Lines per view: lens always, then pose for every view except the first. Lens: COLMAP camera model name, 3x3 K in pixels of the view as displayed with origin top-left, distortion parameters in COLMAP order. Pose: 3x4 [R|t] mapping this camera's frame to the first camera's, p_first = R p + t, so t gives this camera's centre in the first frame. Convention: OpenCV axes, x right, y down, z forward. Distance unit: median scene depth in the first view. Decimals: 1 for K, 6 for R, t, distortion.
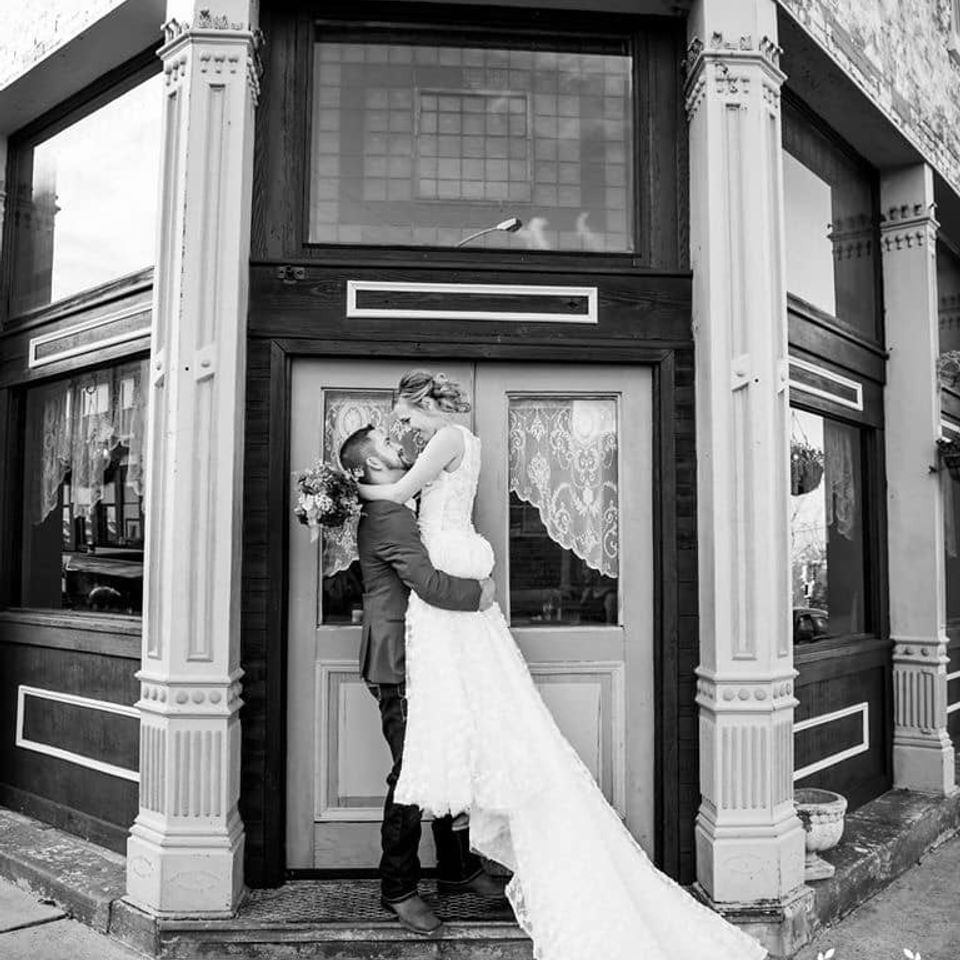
lens RADIAL K [[983.7, 0, 477.5], [0, 983.7, 484.2], [0, 0, 1]] dist [-0.076808, 0.003624]
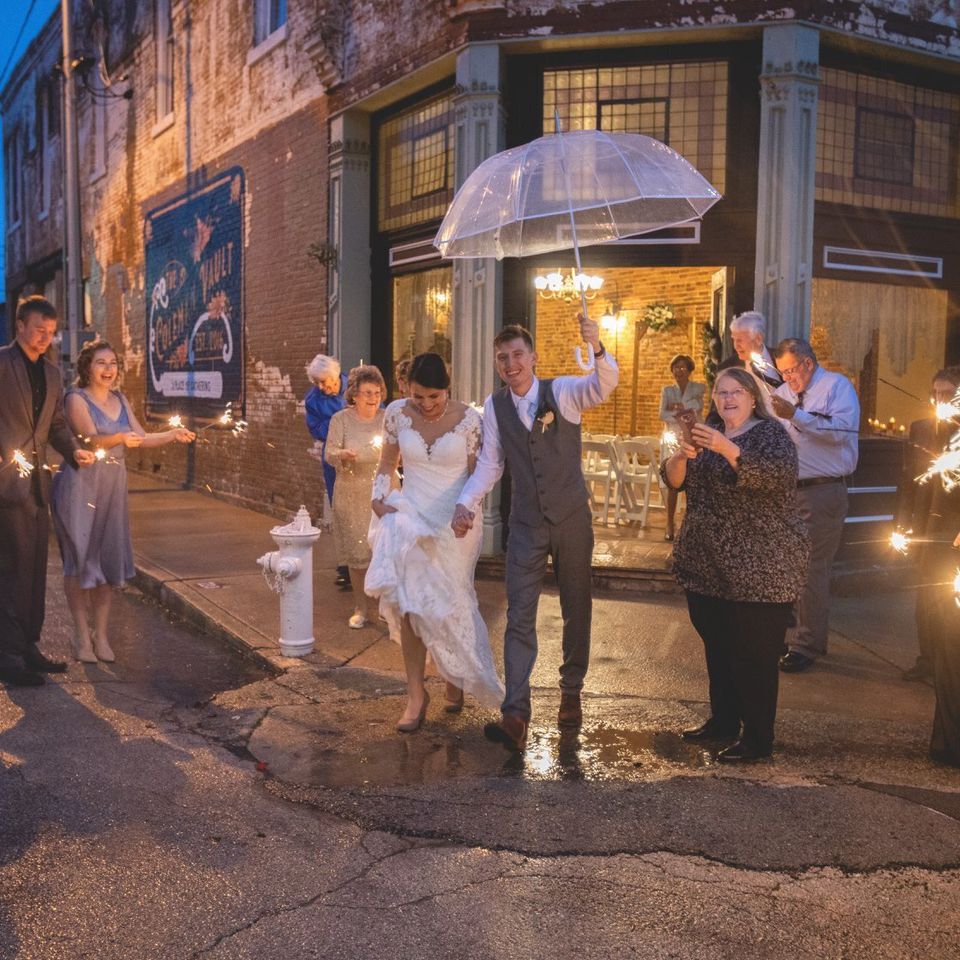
lens RADIAL K [[1139.7, 0, 478.4], [0, 1139.7, 480.7], [0, 0, 1]] dist [-0.026352, 0.080641]
pose [[0.941587, 0.035635, -0.334878, 0.434544], [0.015914, 0.988567, 0.149942, -0.058253], [0.336392, -0.146512, 0.930255, -1.027975]]
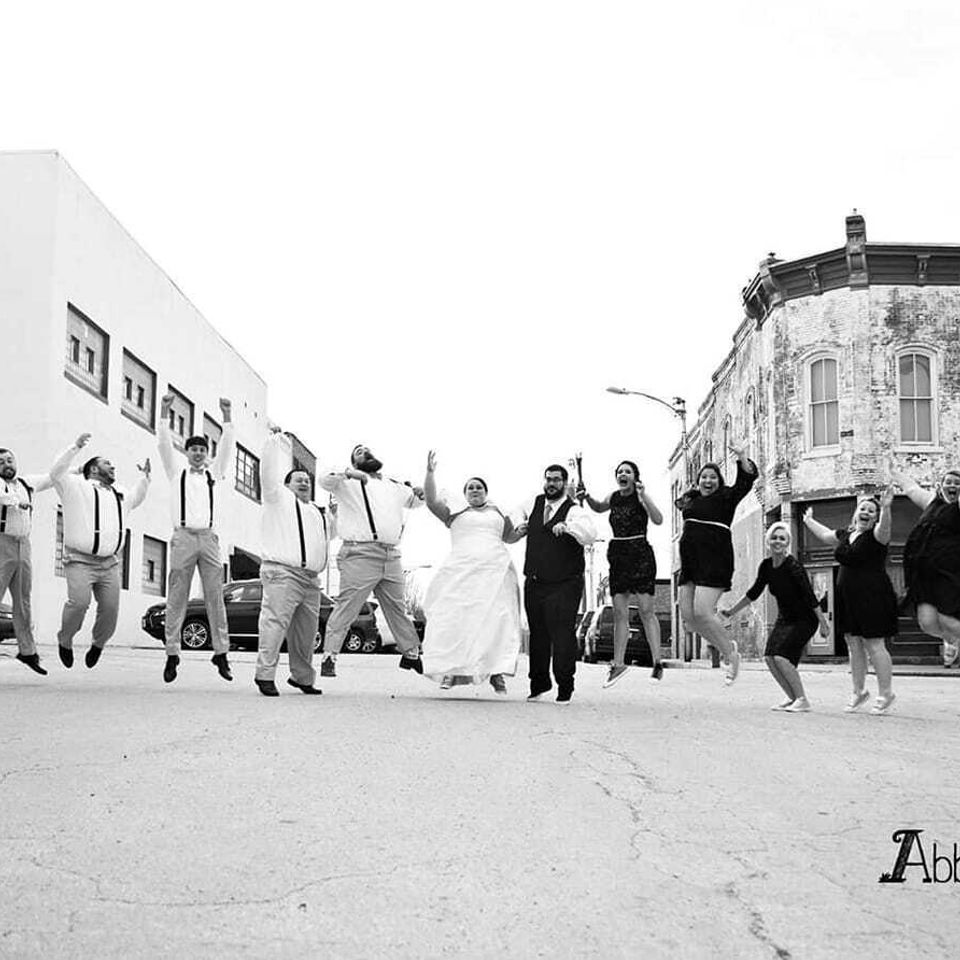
lens RADIAL K [[1440.5, 0, 465.8], [0, 1440.5, 478.4], [0, 0, 1]] dist [-0.032789, 0.089580]
pose [[0.621668, -0.105454, -0.776149, 5.107553], [0.066647, 0.994424, -0.081728, -0.086128], [0.780440, -0.000920, 0.625230, -5.774566]]
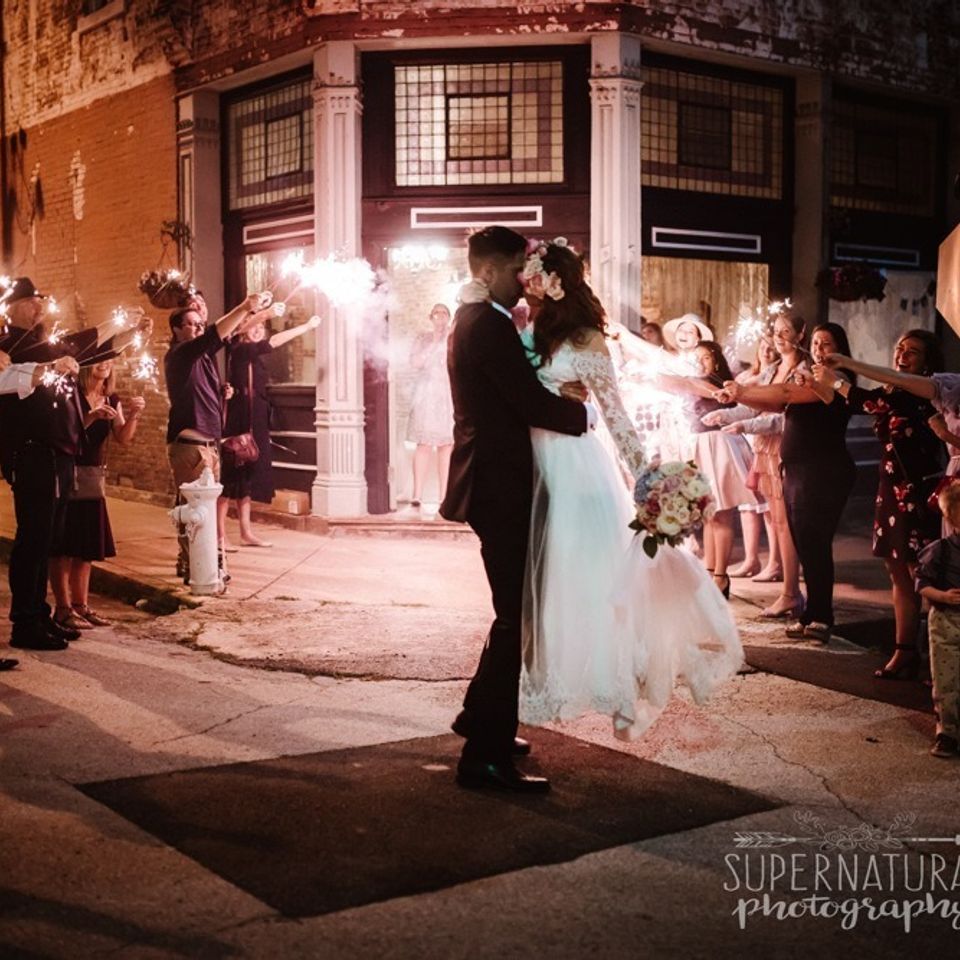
lens RADIAL K [[1440.5, 0, 465.8], [0, 1440.5, 478.4], [0, 0, 1]] dist [-0.032789, 0.089580]
pose [[0.976809, 0.008315, -0.213953, 0.570472], [0.024560, 0.988299, 0.150537, -0.104087], [0.212701, -0.152301, 0.965175, -1.756781]]
